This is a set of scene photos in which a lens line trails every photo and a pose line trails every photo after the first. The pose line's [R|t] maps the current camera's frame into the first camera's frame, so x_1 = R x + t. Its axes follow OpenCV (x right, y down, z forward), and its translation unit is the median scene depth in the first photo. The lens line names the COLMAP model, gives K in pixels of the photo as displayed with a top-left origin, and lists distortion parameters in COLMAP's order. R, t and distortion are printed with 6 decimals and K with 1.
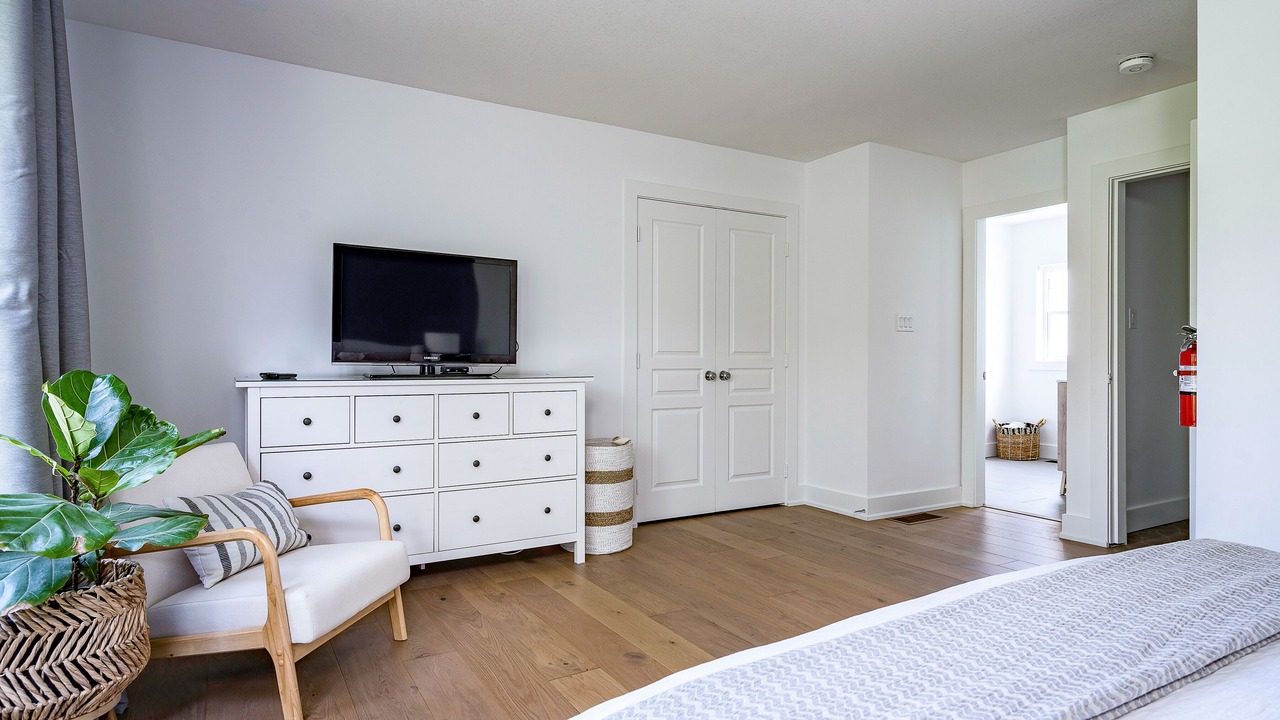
lens RADIAL K [[707.0, 0, 640.0], [0, 707.0, 360.0], [0, 0, 1]] dist [-0.010072, 0.000470]
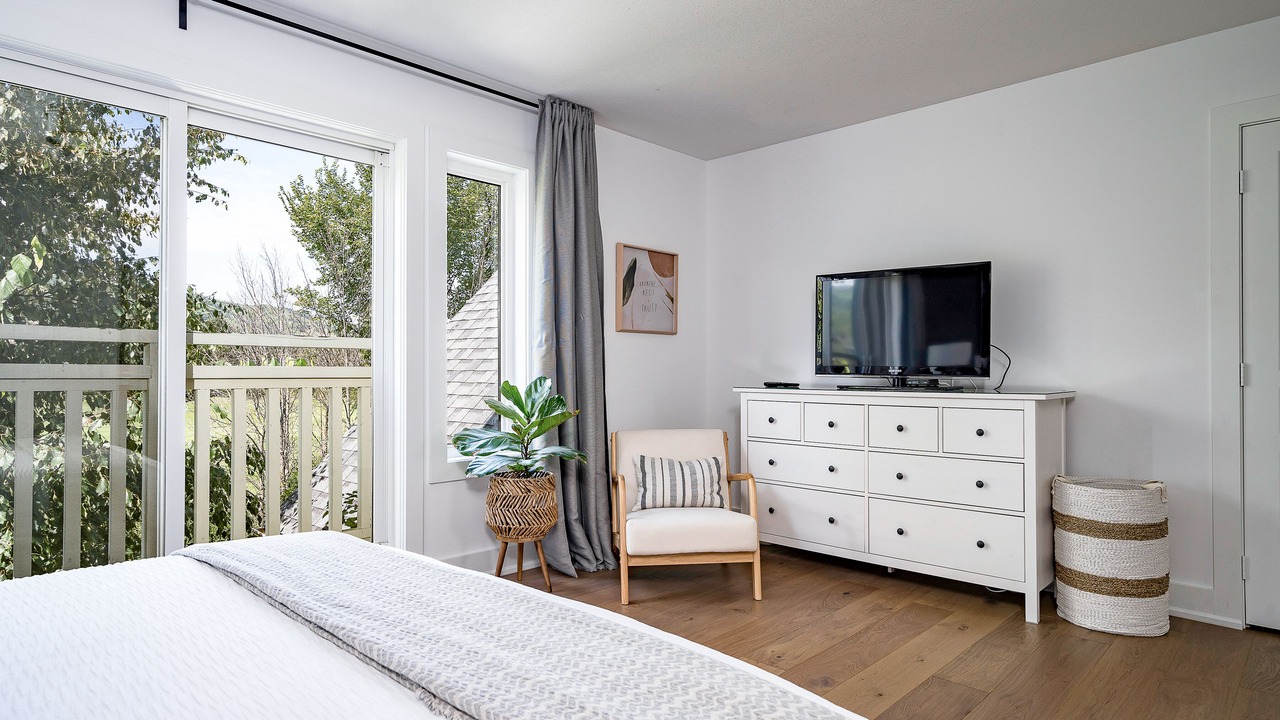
lens RADIAL K [[707.0, 0, 640.0], [0, 707.0, 360.0], [0, 0, 1]] dist [-0.010072, 0.000470]
pose [[0.251462, -0.016882, -0.967720, 0.653187], [-0.001363, 0.999841, -0.017797, 0.000434], [0.967866, 0.005794, 0.251399, 0.395332]]
